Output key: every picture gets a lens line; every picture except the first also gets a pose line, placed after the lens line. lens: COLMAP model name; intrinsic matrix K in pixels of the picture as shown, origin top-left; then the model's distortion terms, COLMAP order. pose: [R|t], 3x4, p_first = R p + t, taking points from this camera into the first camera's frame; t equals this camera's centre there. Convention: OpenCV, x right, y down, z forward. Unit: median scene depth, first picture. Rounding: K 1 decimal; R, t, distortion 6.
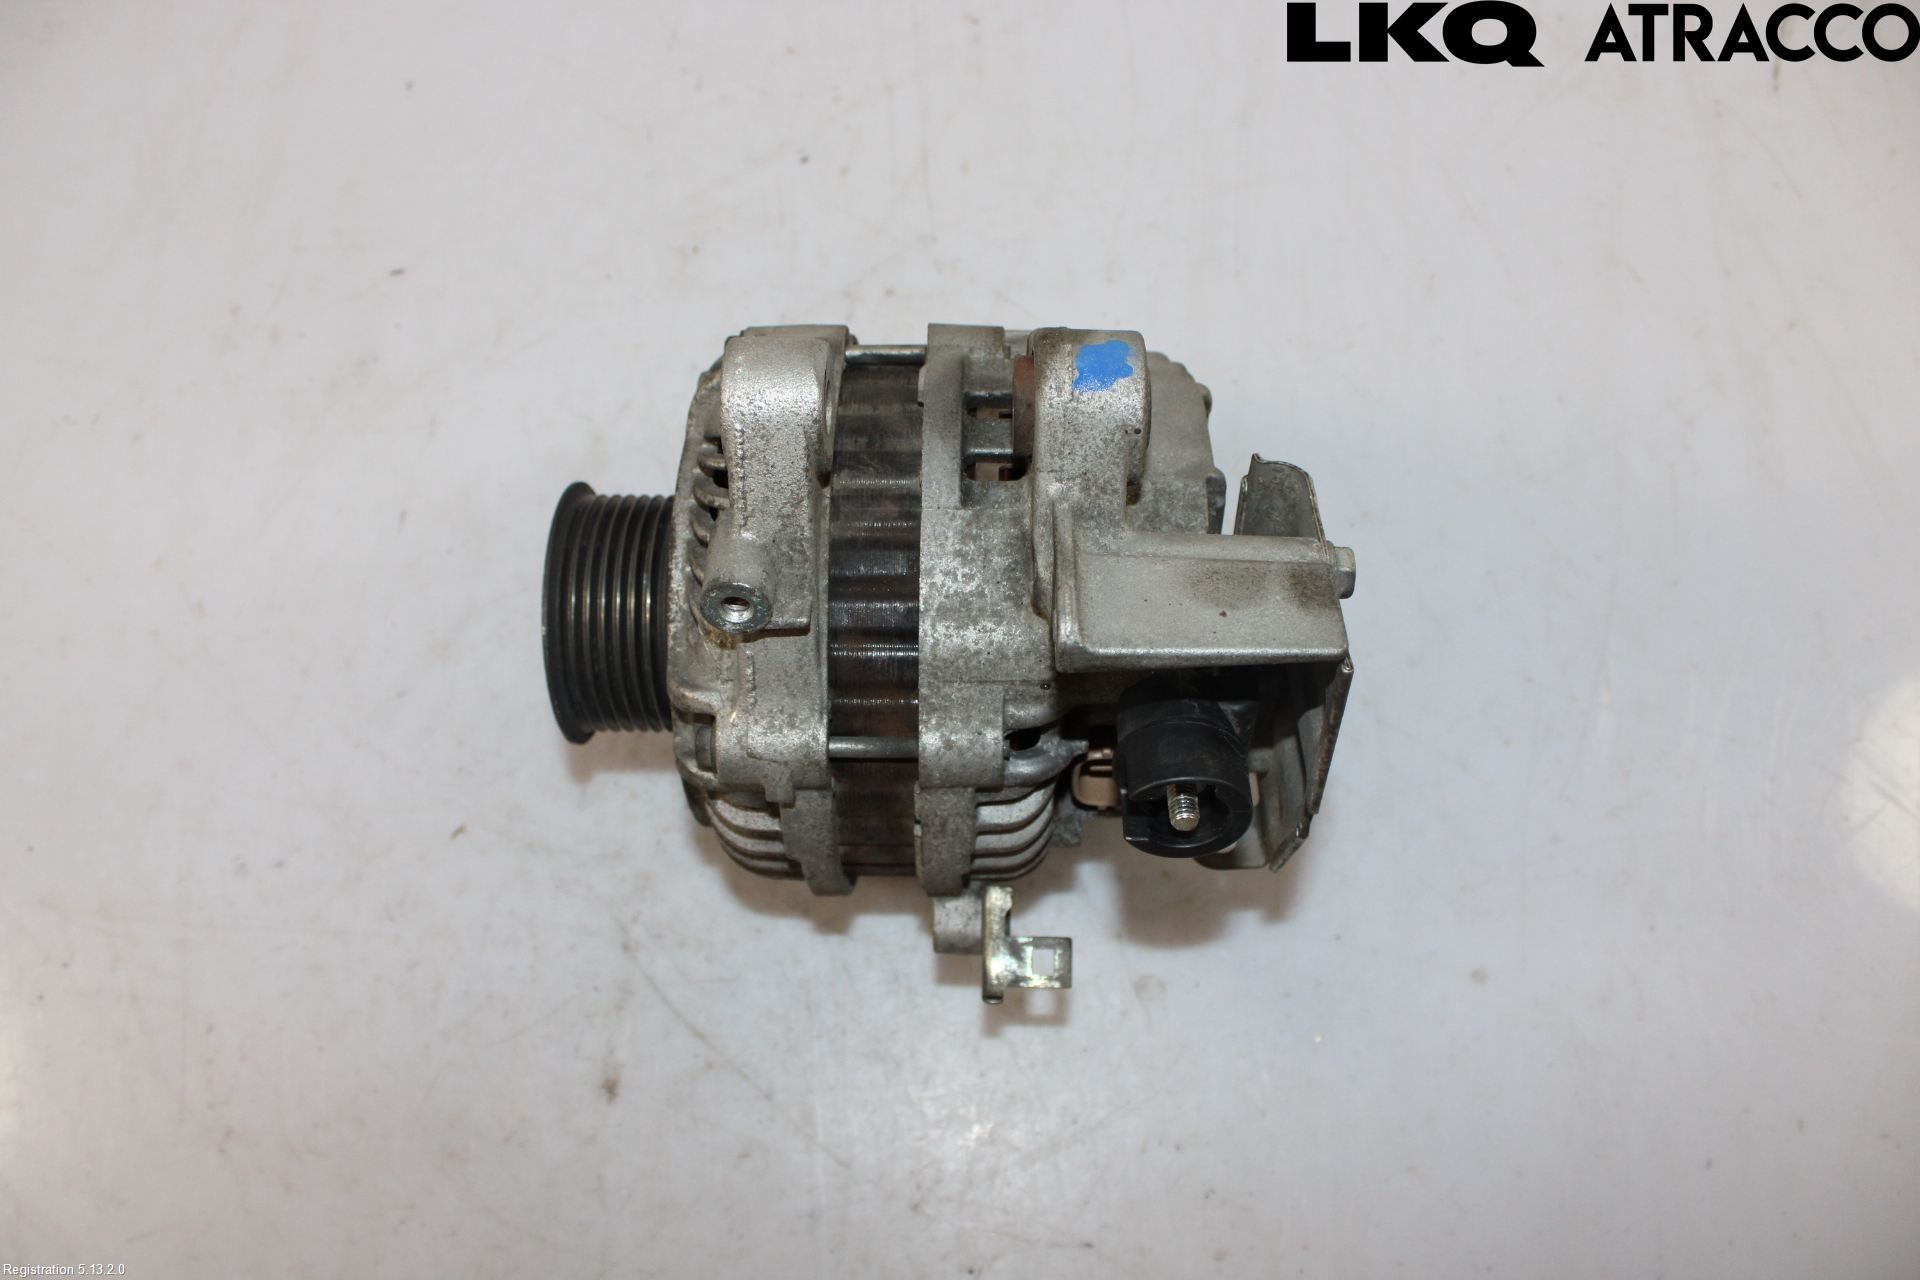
lens RADIAL K [[1609.9, 0, 957.8], [0, 1609.9, 646.8], [0, 0, 1]] dist [-0.160316, 0.128165]
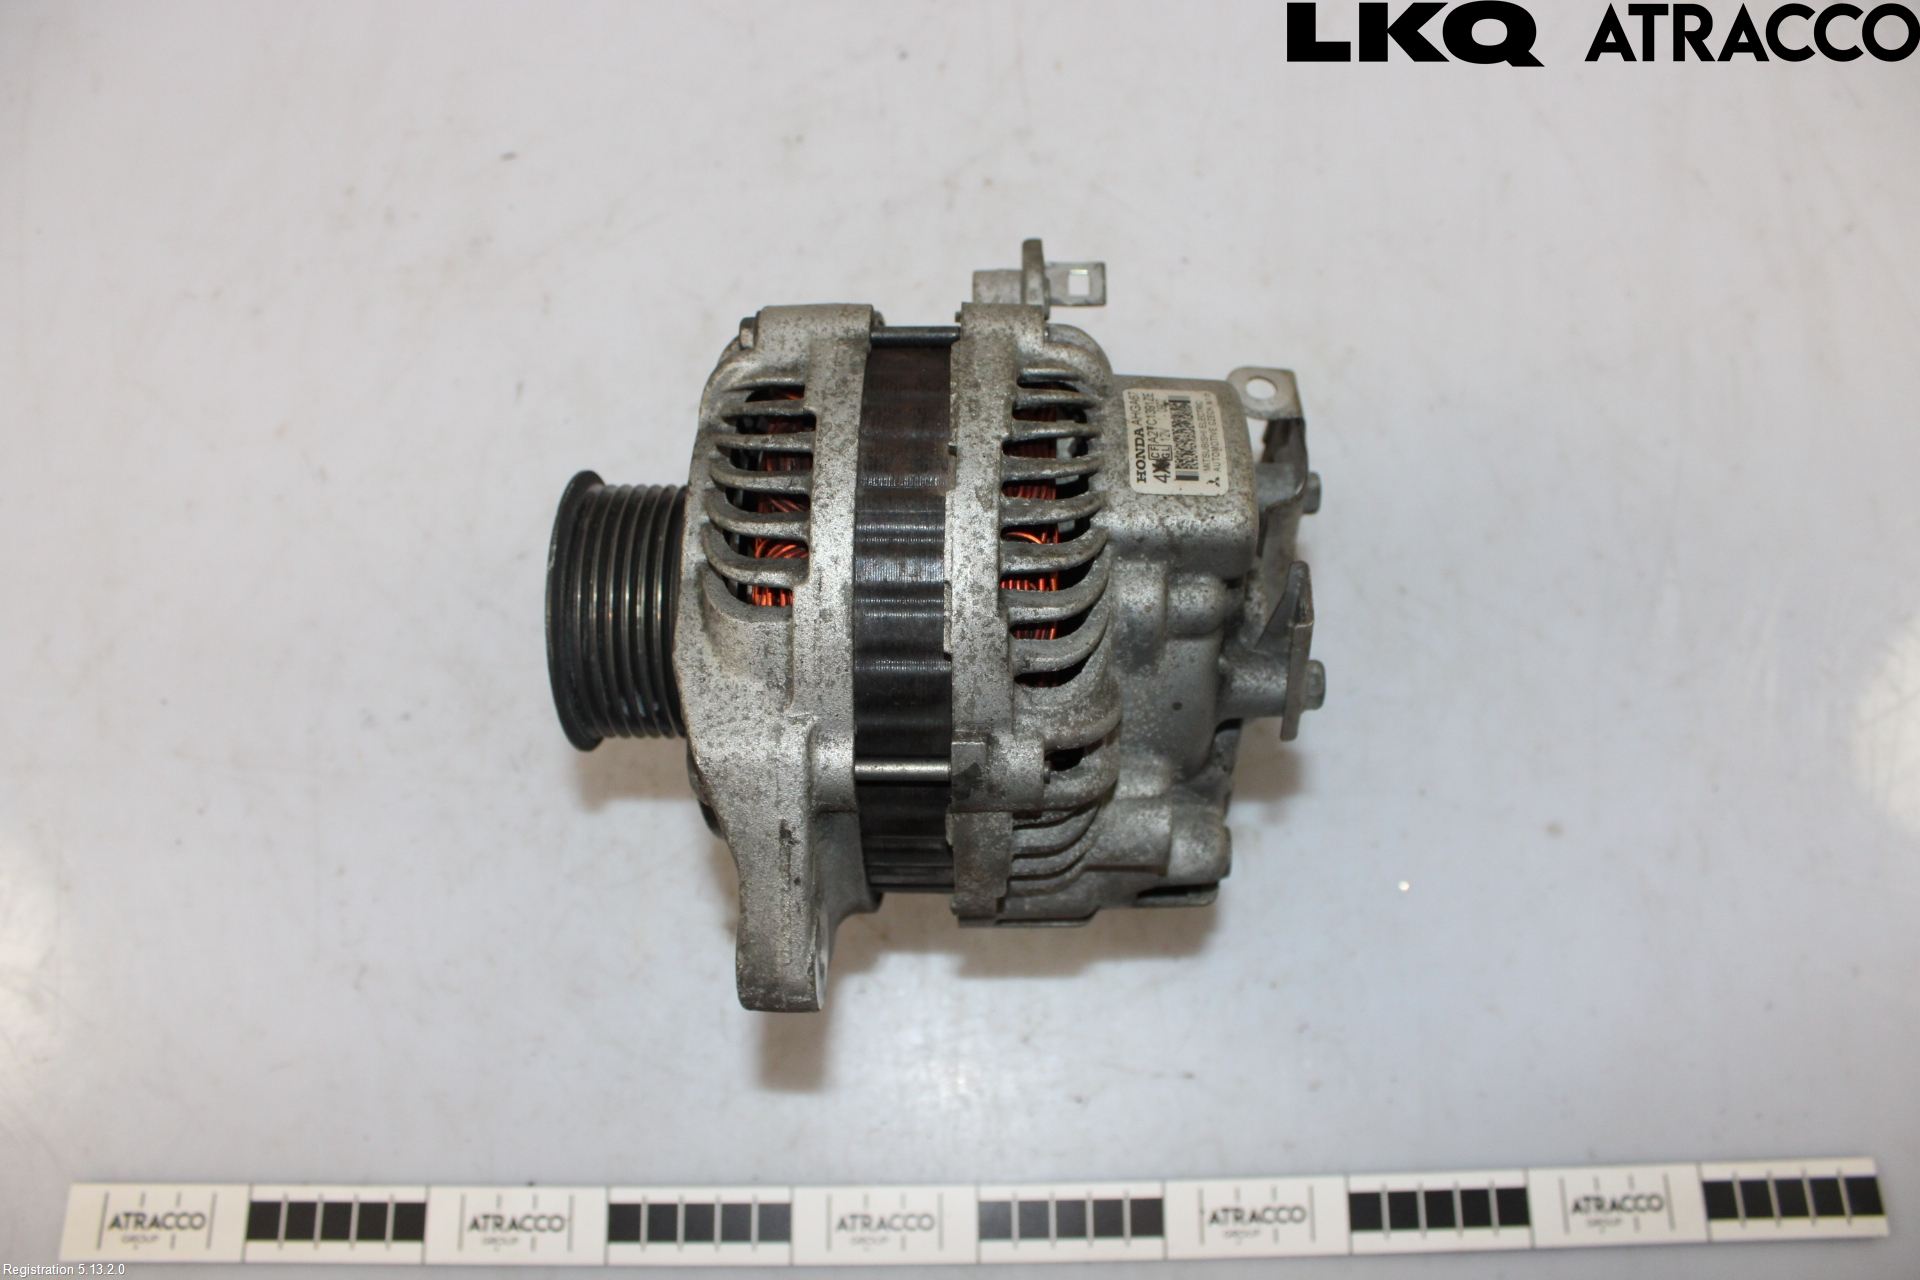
lens RADIAL K [[1609.9, 0, 959.8], [0, 1609.9, 652.5], [0, 0, 1]] dist [-0.160316, 0.128165]
pose [[0.999919, 0.010446, 0.007336, -0.073112], [-0.010650, 0.999543, 0.028292, 0.061498], [-0.007037, -0.028368, 0.999573, -0.047300]]
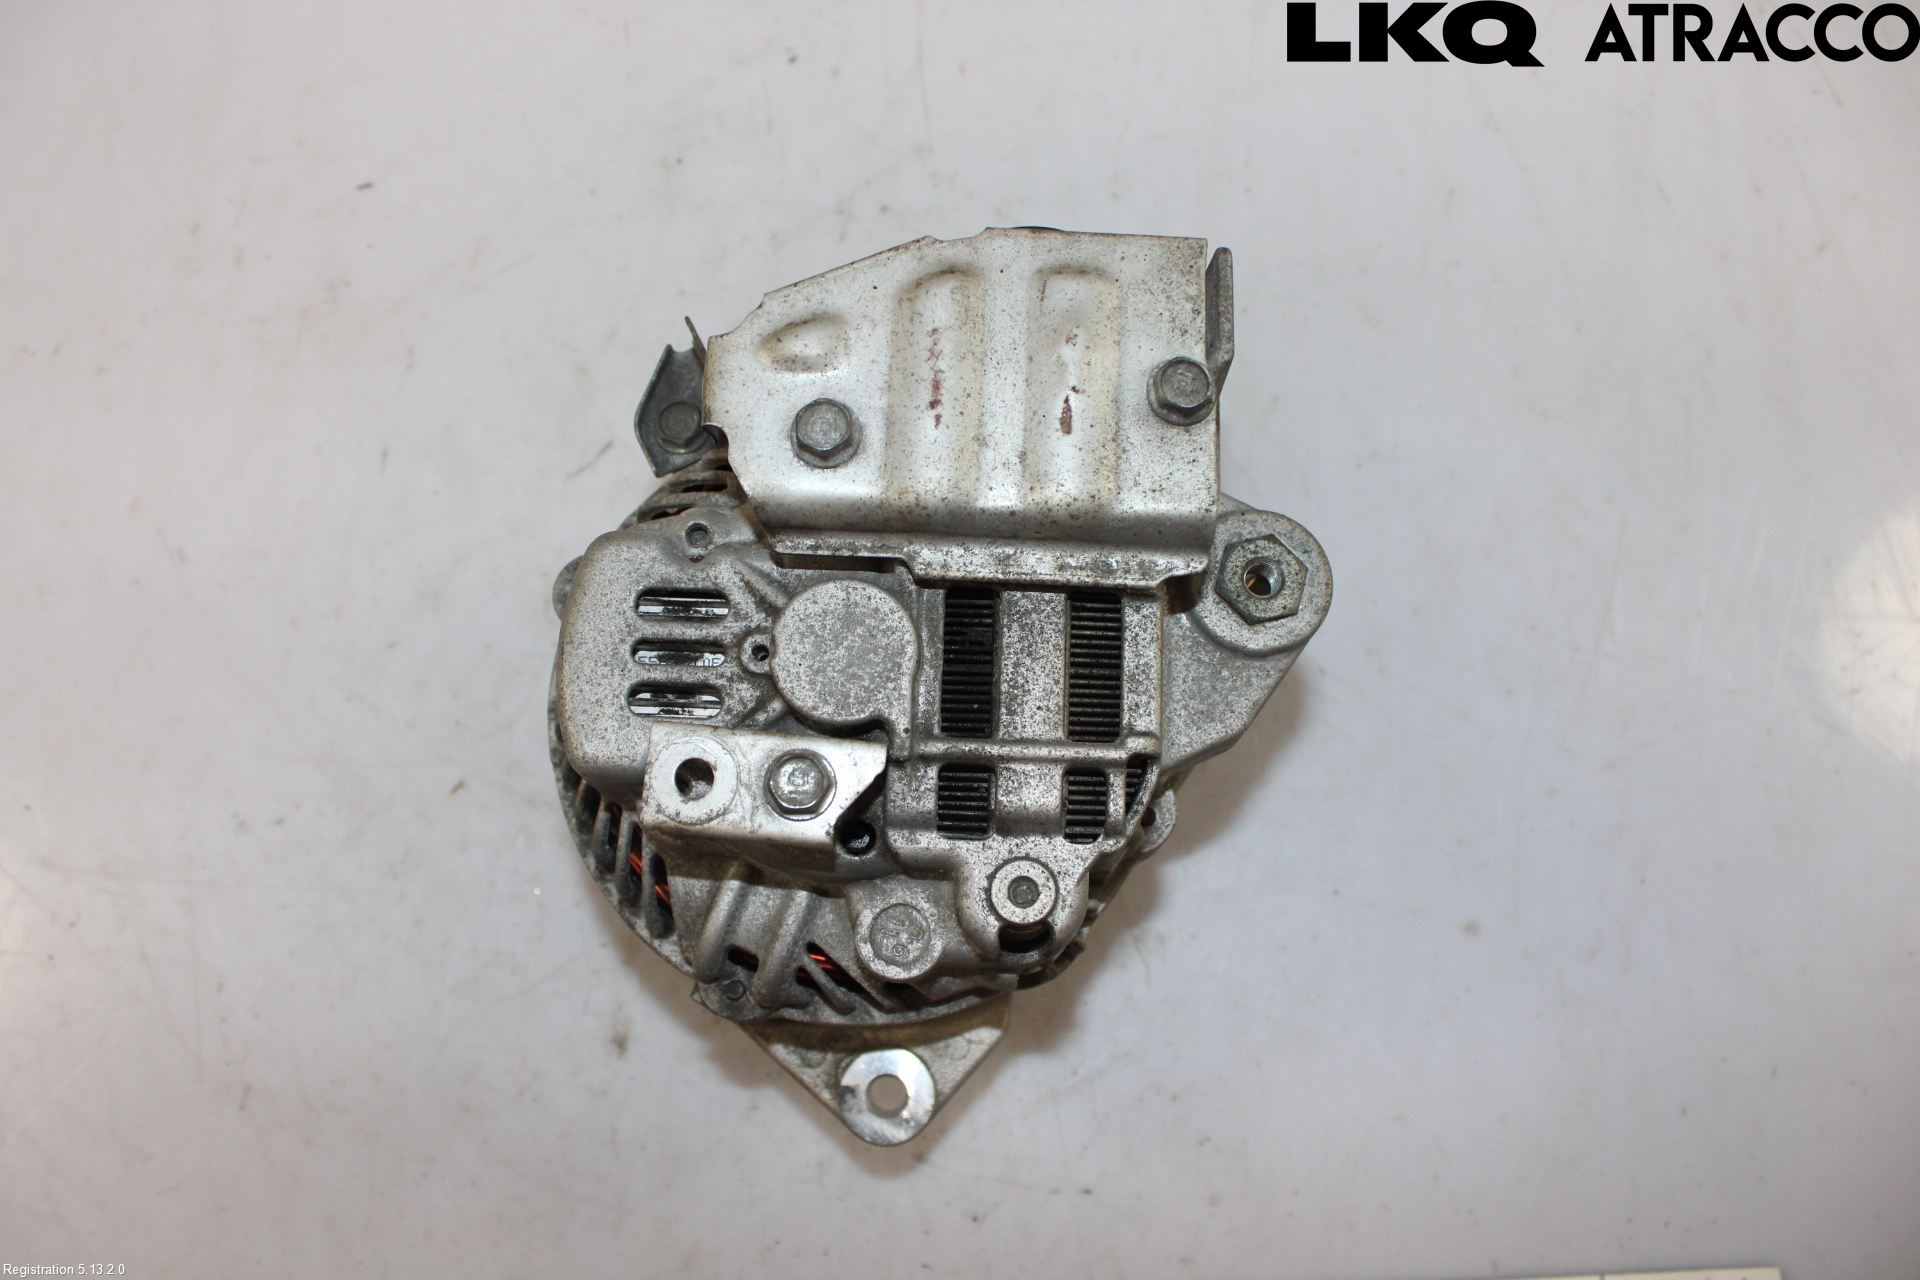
lens RADIAL K [[1609.9, 0, 959.2], [0, 1609.9, 656.2], [0, 0, 1]] dist [-0.160316, 0.128165]
pose [[0.999878, -0.002474, 0.015404, -0.015058], [0.000098, 0.988324, 0.152366, -0.114812], [-0.015601, -0.152346, 0.988204, 0.021876]]
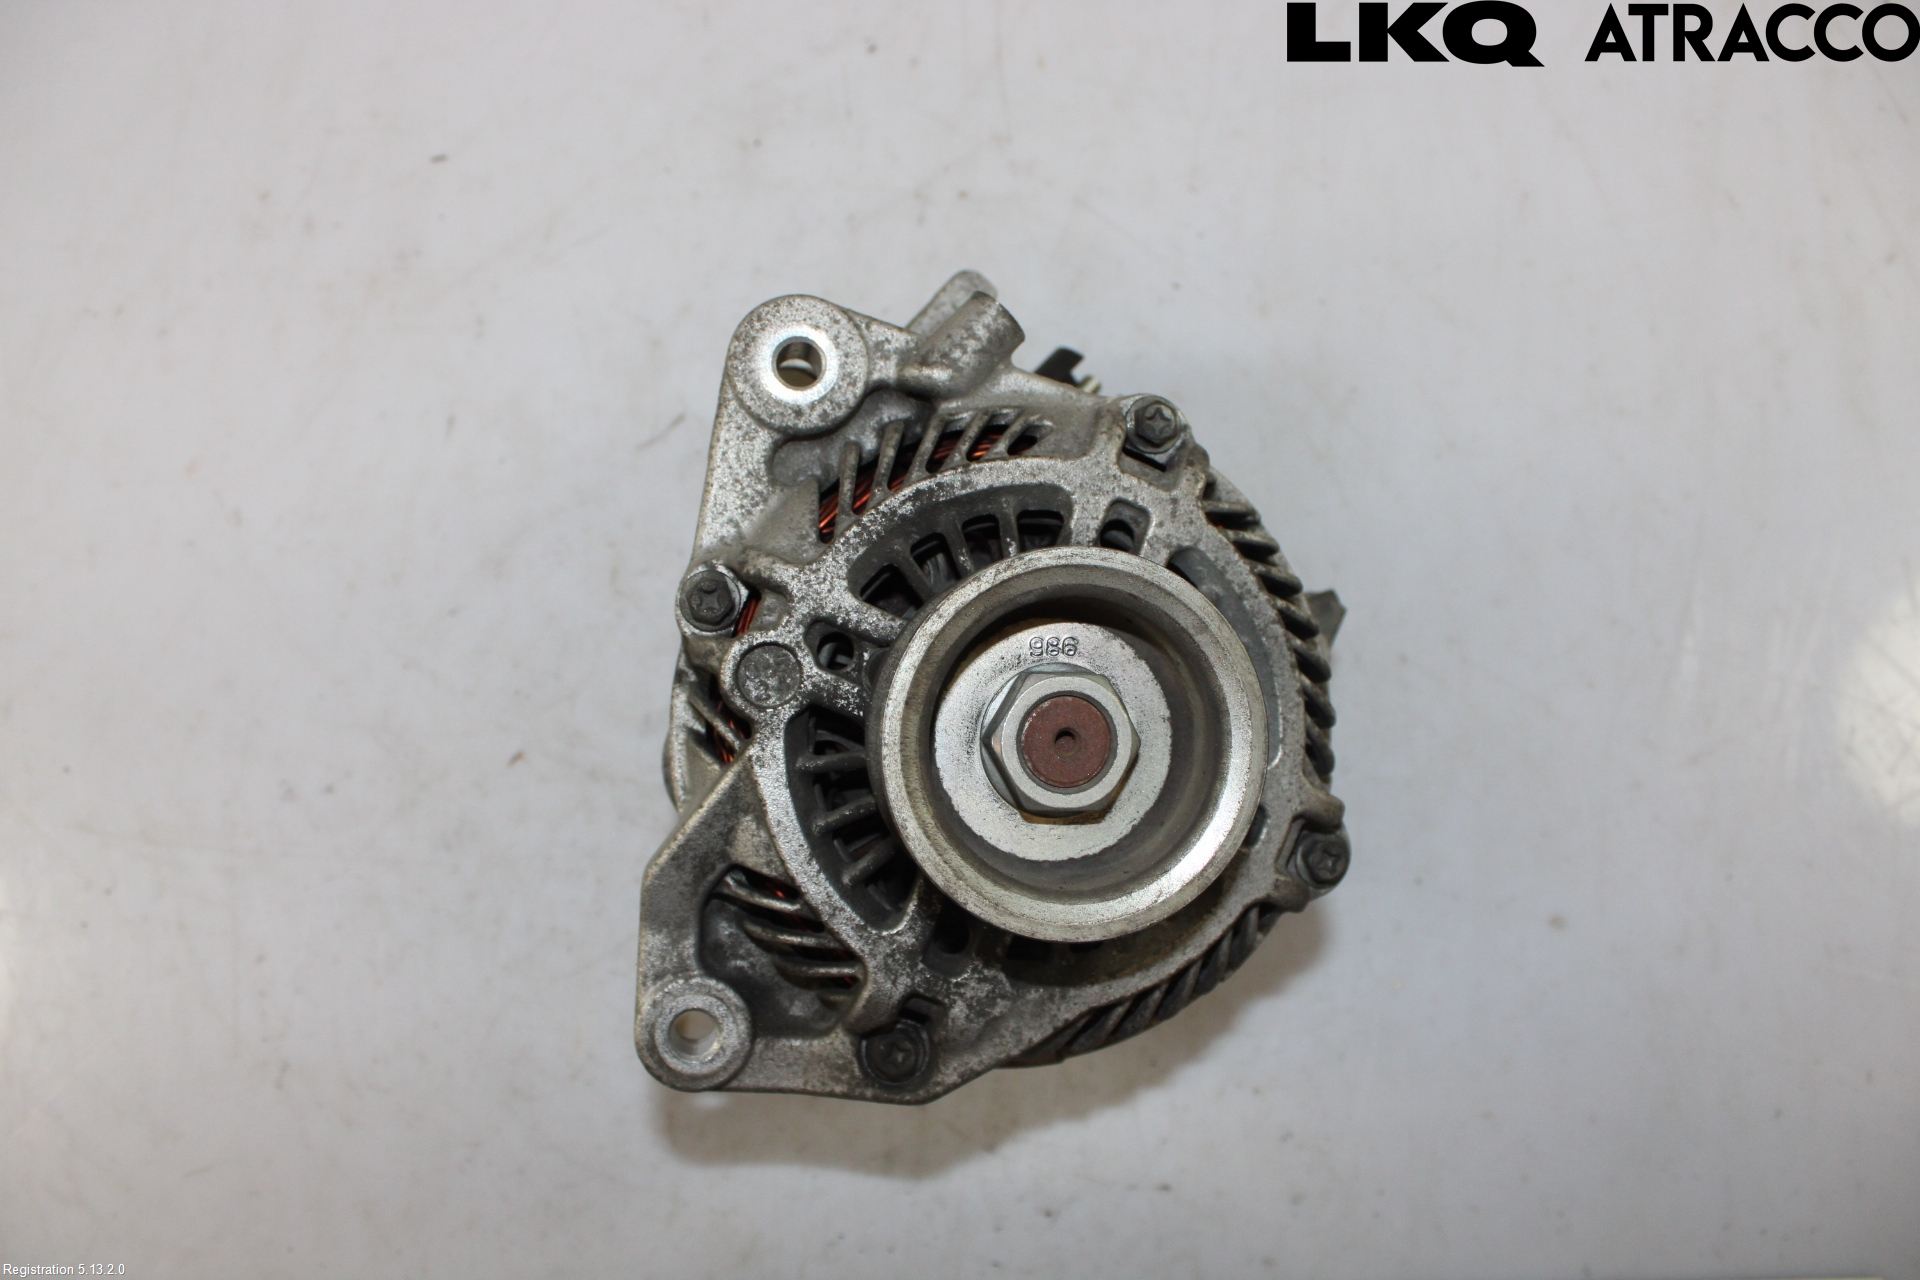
lens RADIAL K [[1609.9, 0, 956.9], [0, 1609.9, 651.9], [0, 0, 1]] dist [-0.160316, 0.128165]
pose [[0.999489, 0.019615, 0.025235, -0.072425], [-0.021763, 0.995892, 0.087889, -0.037718], [-0.023407, -0.088393, 0.995811, 0.035593]]
